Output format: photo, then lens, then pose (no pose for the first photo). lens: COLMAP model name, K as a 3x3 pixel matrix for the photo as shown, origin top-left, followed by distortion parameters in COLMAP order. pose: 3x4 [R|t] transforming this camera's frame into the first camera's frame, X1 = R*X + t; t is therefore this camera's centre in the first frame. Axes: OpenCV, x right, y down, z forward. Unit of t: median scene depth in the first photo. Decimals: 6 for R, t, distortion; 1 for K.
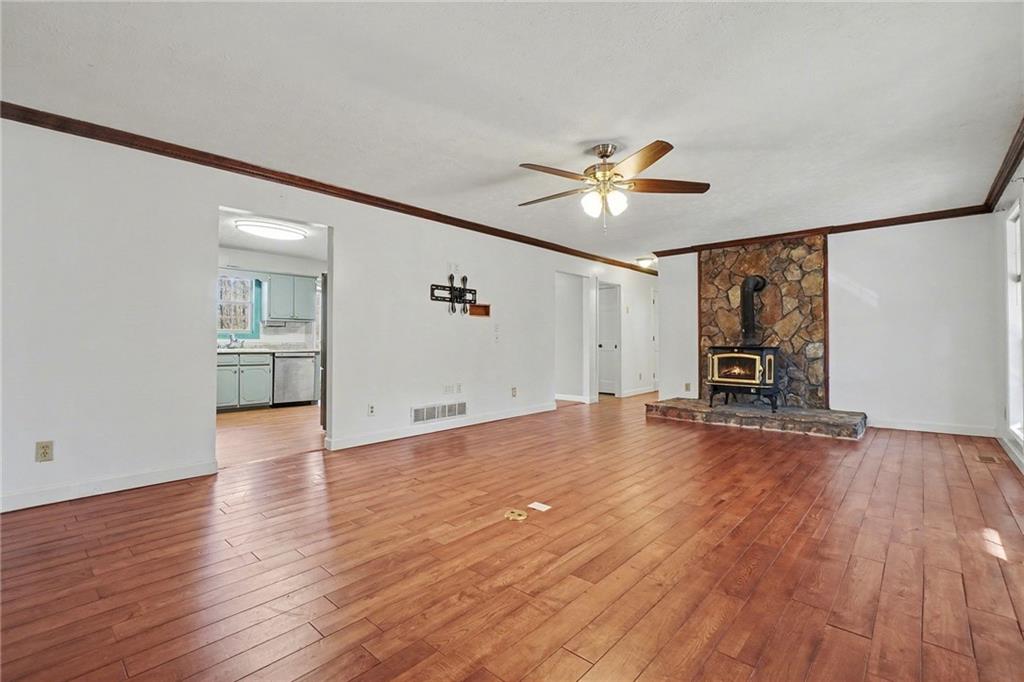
lens RADIAL K [[458.3, 0, 515.7], [0, 458.3, 339.7], [0, 0, 1]] dist [-0.001515, -0.000227]
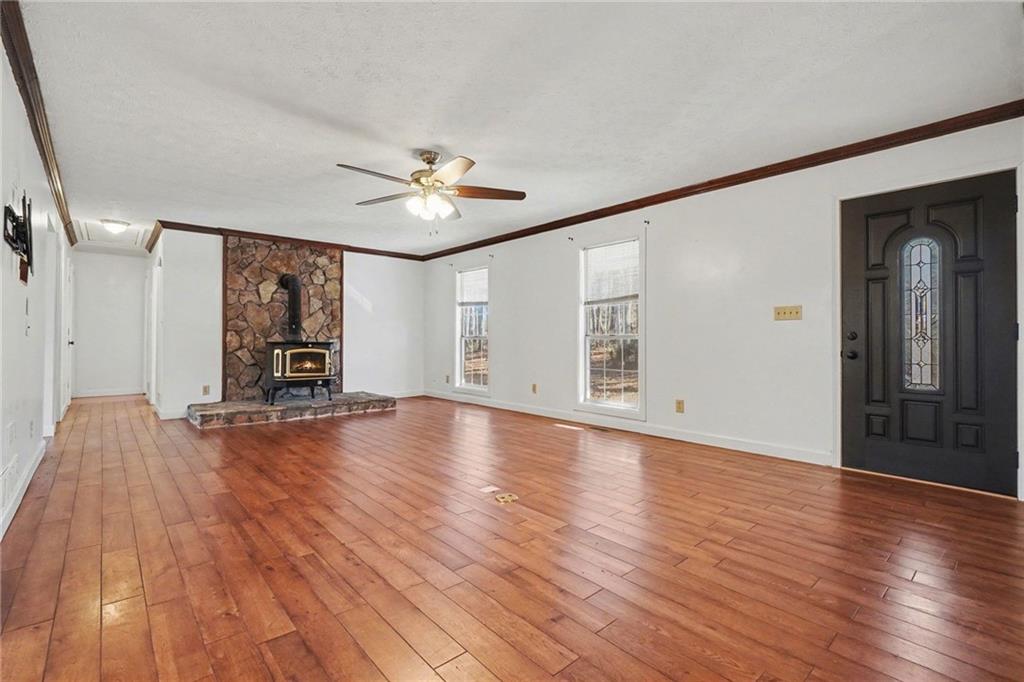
lens RADIAL K [[458.3, 0, 515.7], [0, 458.3, 339.7], [0, 0, 1]] dist [-0.001515, -0.000227]
pose [[0.109713, -0.000384, 0.993963, -0.489672], [-0.009118, 0.999957, 0.001393, 0.003515], [-0.993921, -0.009216, 0.109705, 0.394924]]
